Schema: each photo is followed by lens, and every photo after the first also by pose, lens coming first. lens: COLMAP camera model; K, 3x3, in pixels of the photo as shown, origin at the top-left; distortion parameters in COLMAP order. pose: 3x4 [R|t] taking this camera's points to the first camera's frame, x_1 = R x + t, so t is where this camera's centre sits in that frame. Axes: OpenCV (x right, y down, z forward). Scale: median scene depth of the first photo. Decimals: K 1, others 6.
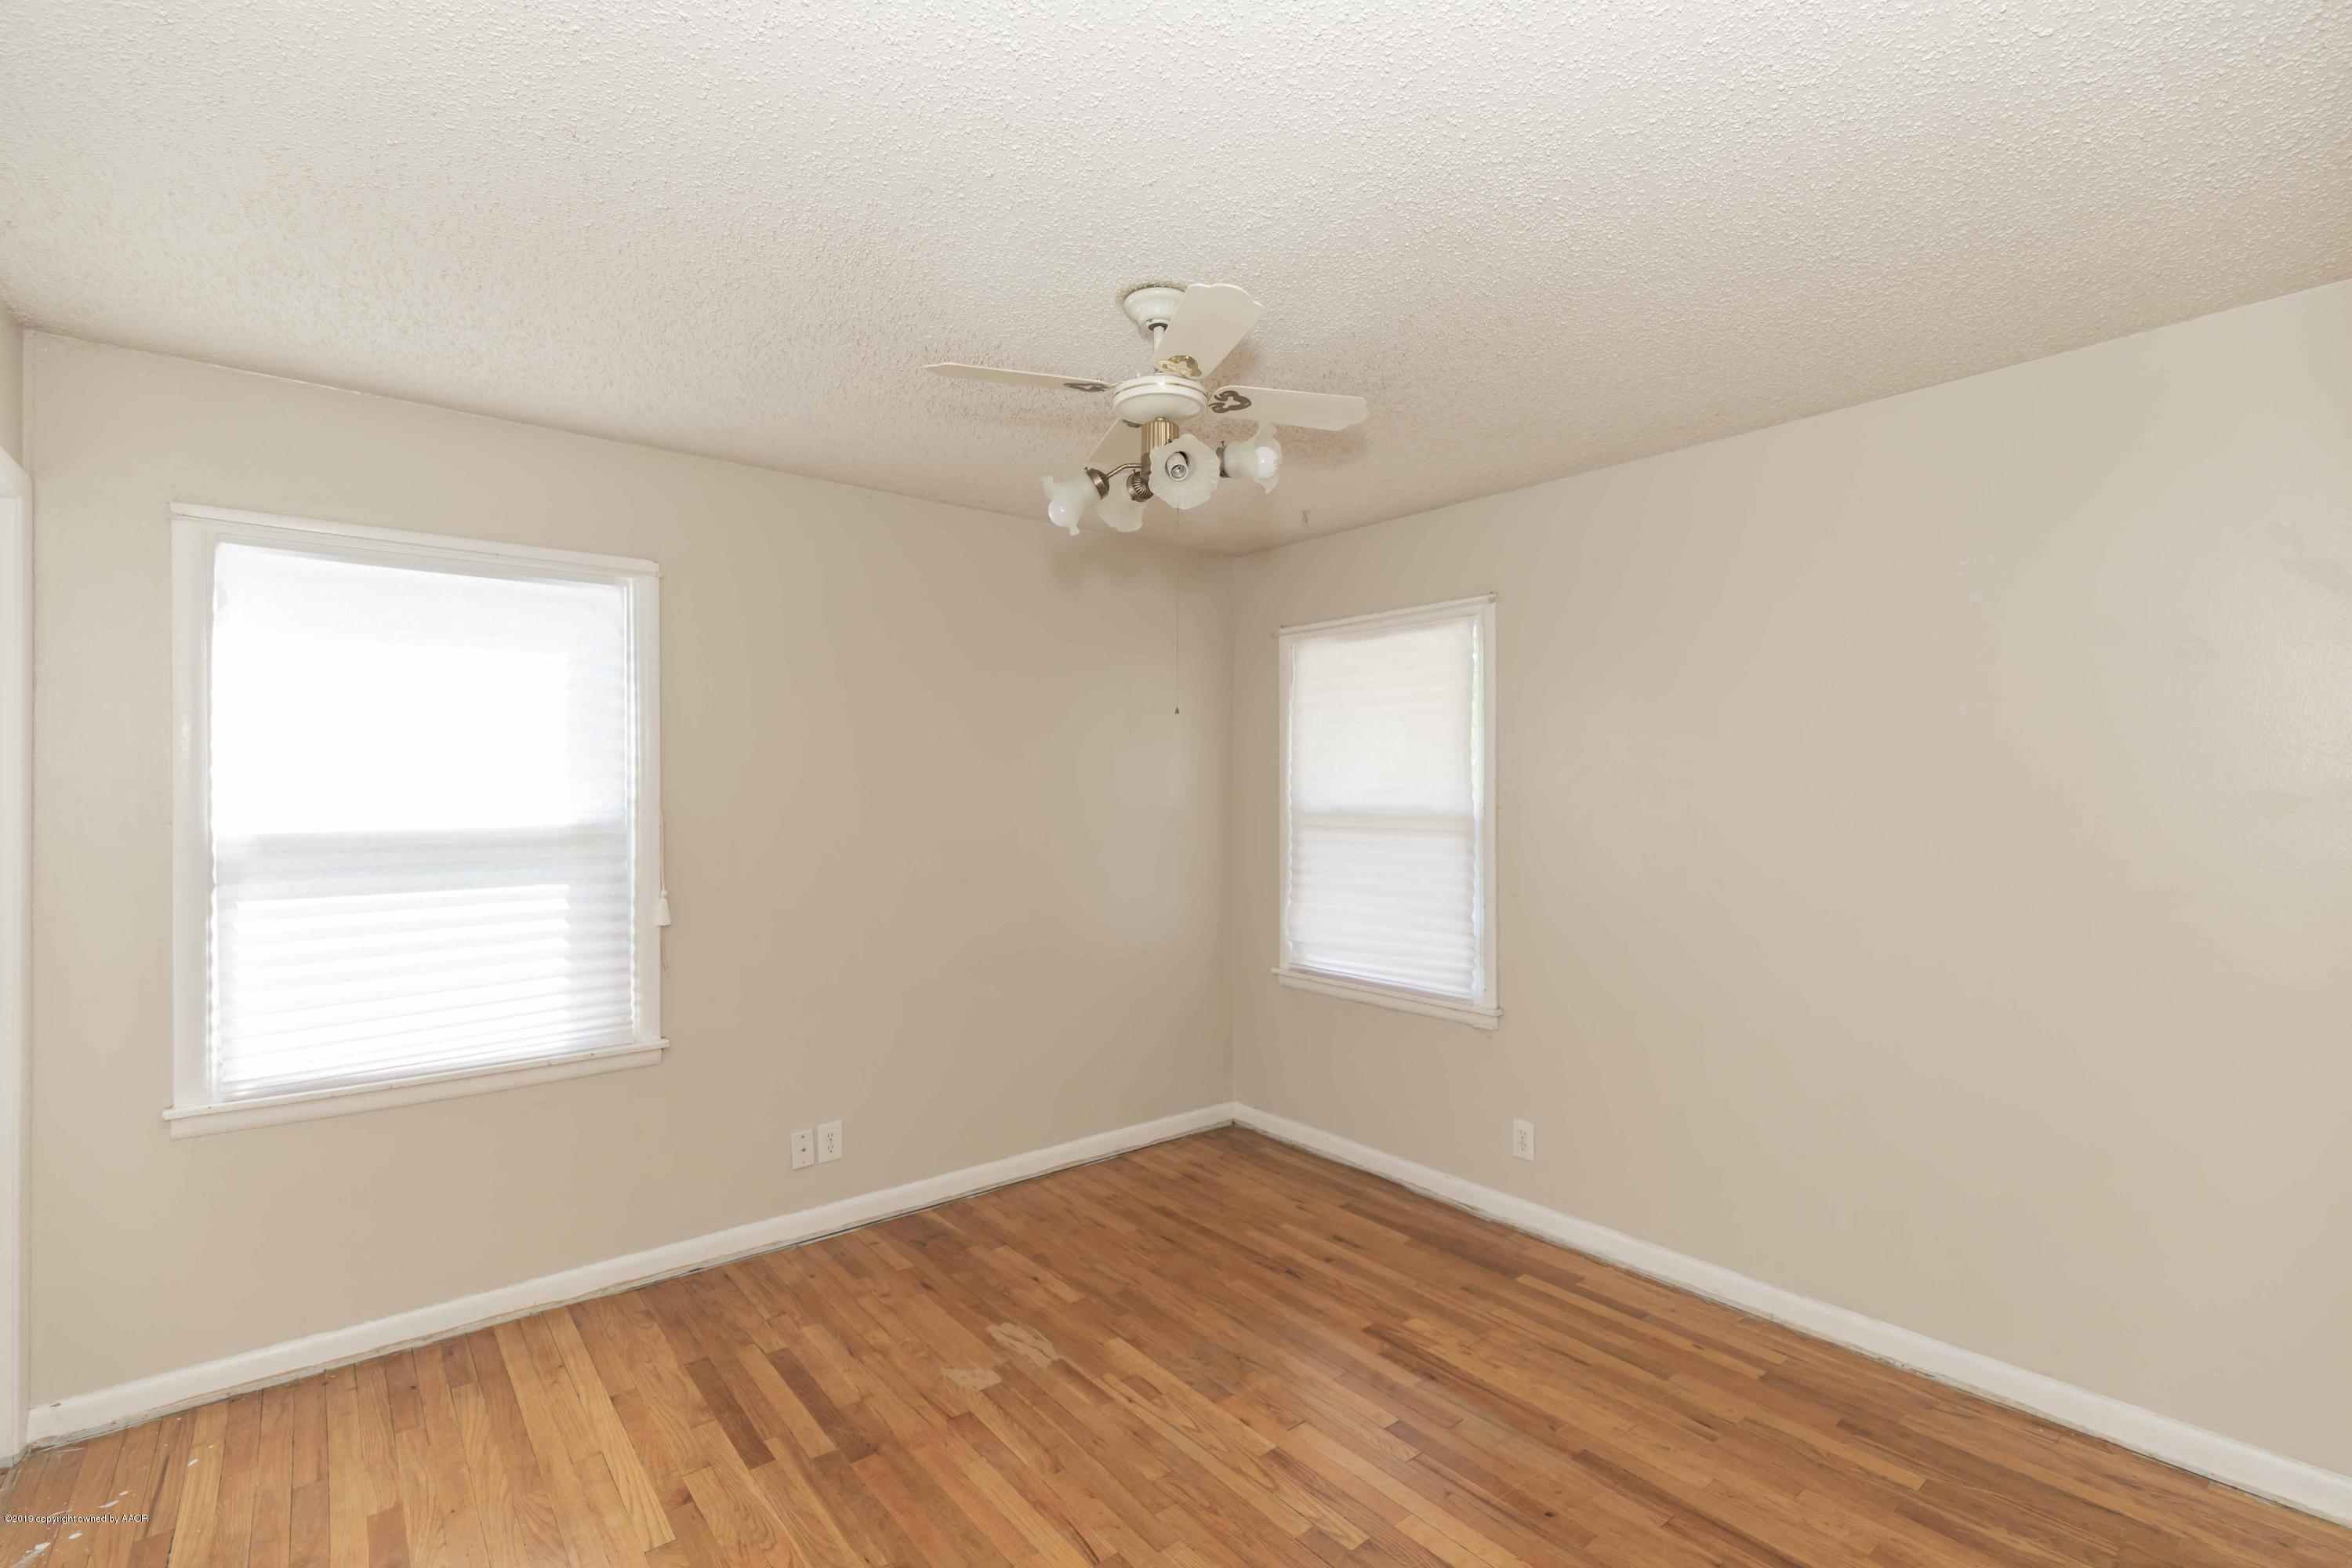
lens RADIAL K [[1054.3, 0, 1184.9], [0, 1054.3, 779.3], [0, 0, 1]] dist [0.001375, 0.000438]
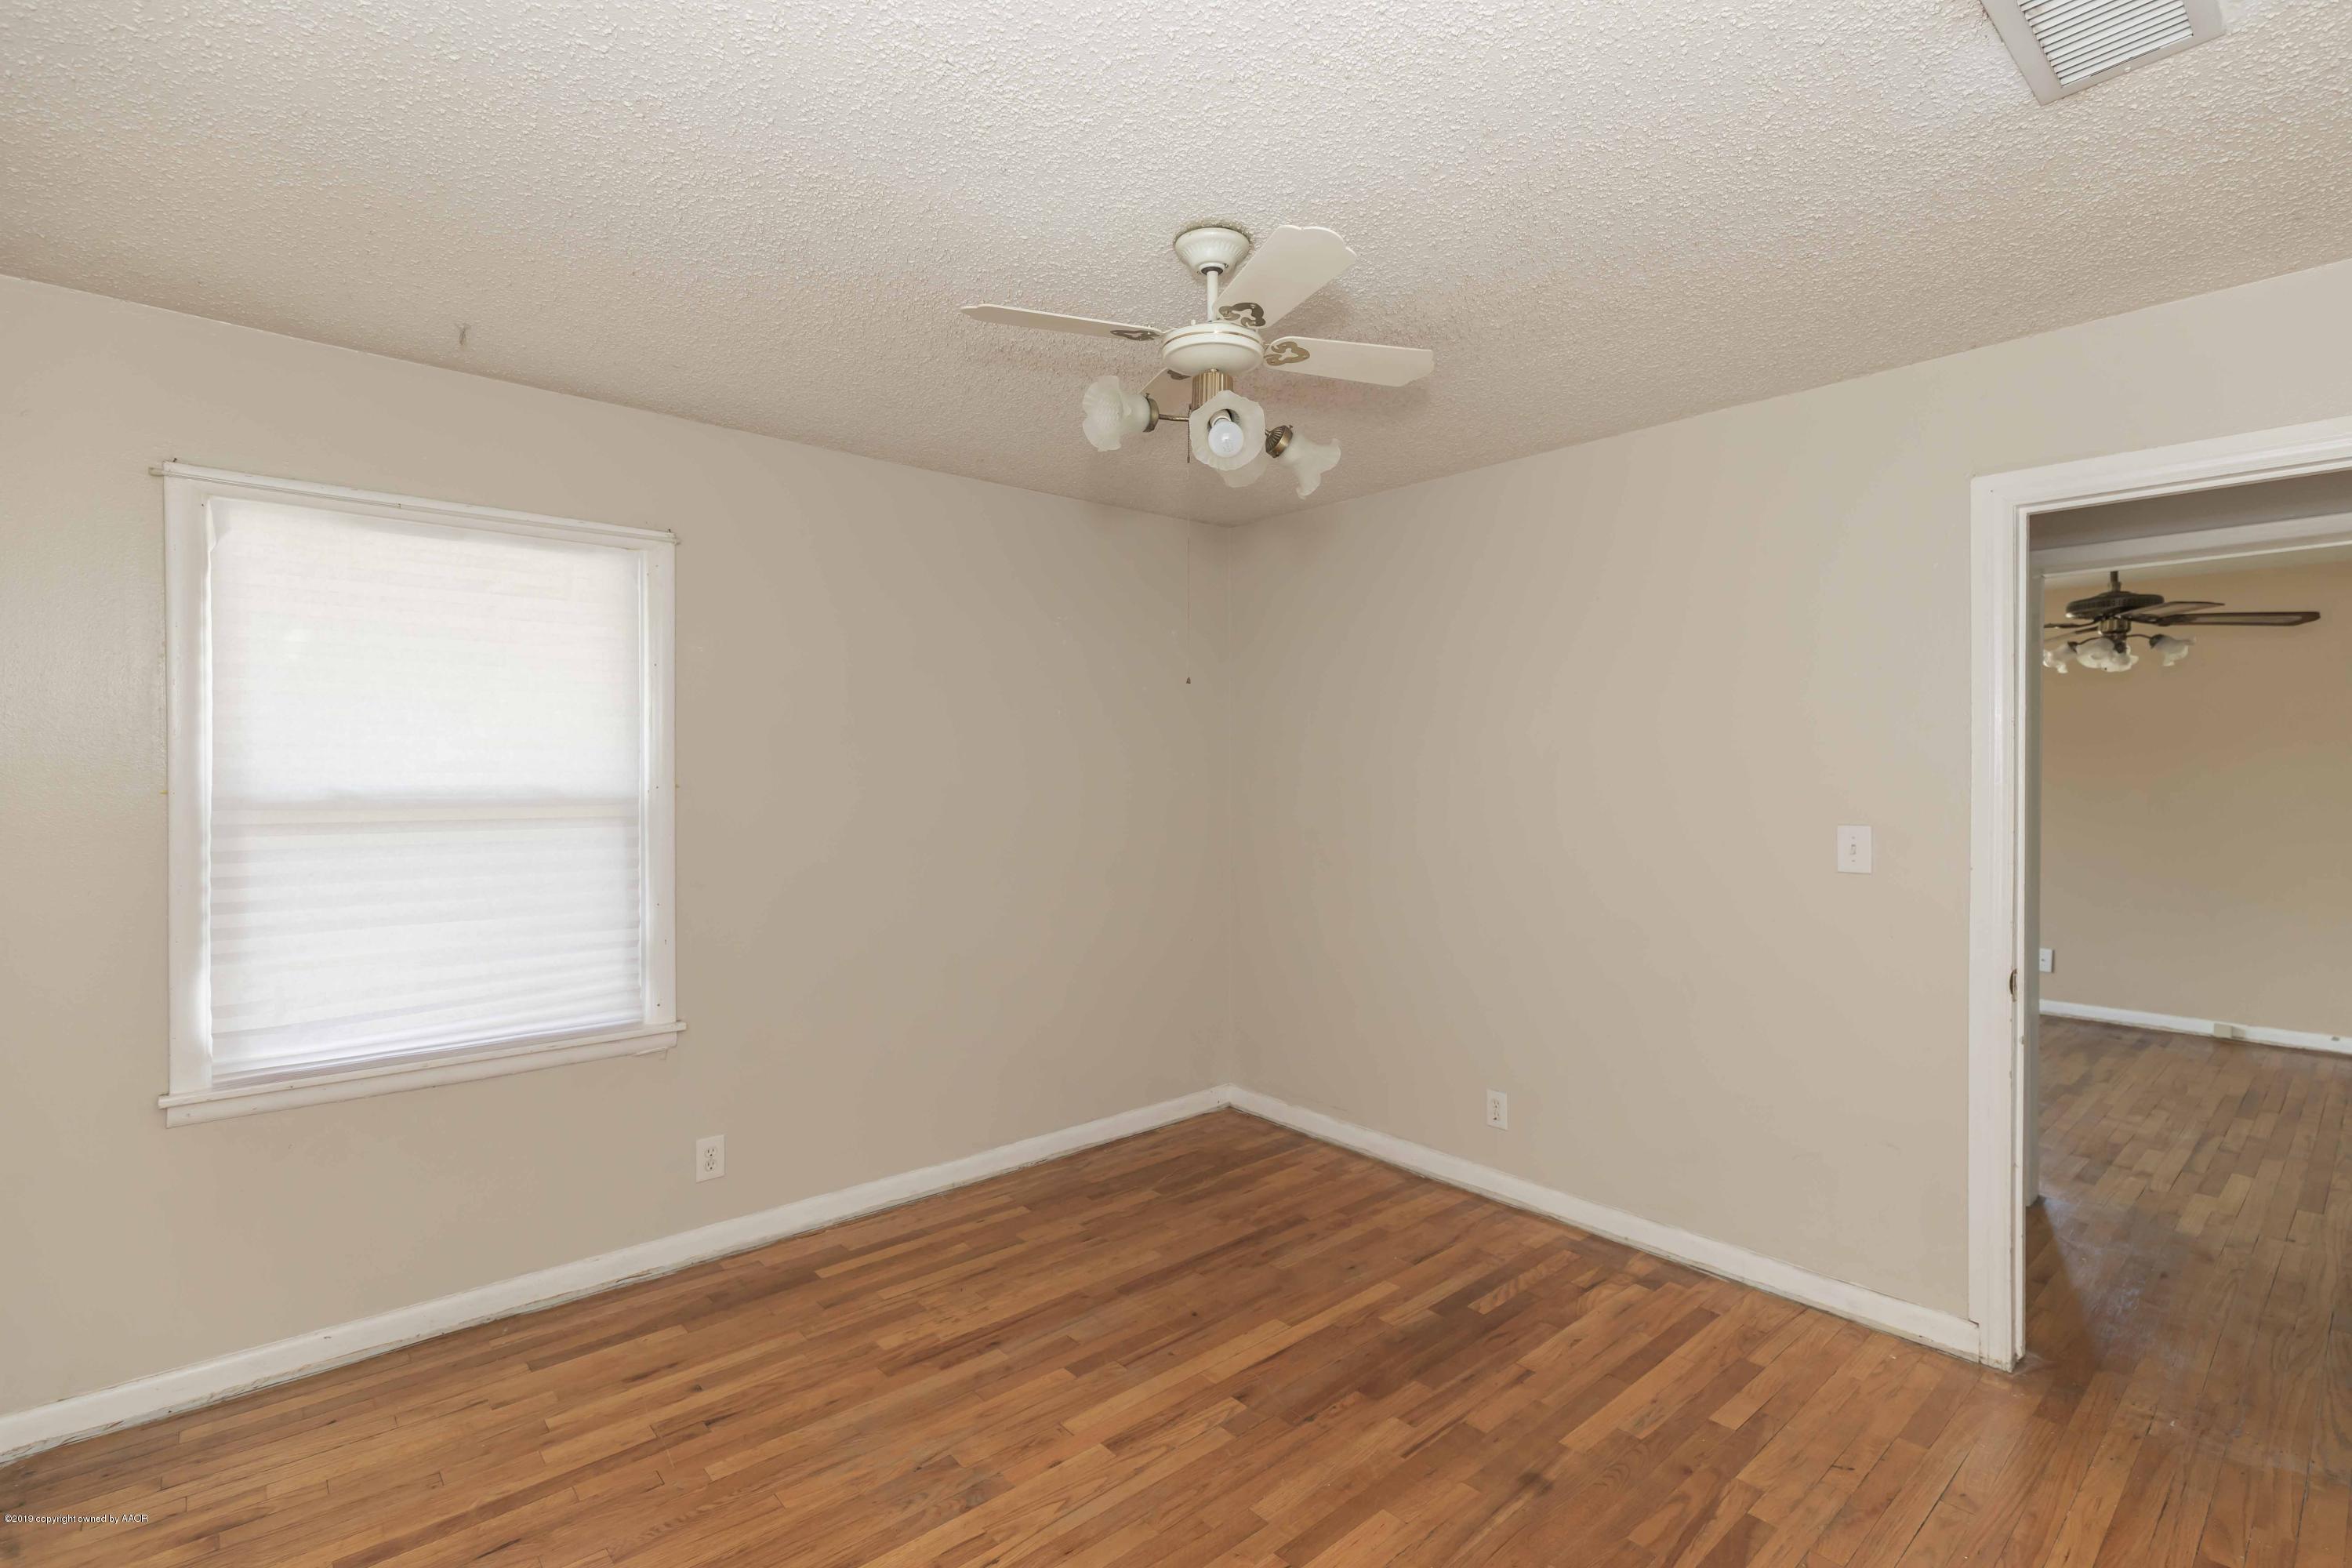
lens RADIAL K [[1054.3, 0, 1184.9], [0, 1054.3, 779.3], [0, 0, 1]] dist [0.001375, 0.000438]
pose [[-0.021643, -0.013761, 0.999671, -0.693580], [-0.011169, 0.999846, 0.013522, 0.006782], [-0.999703, -0.010873, -0.021794, 0.753297]]
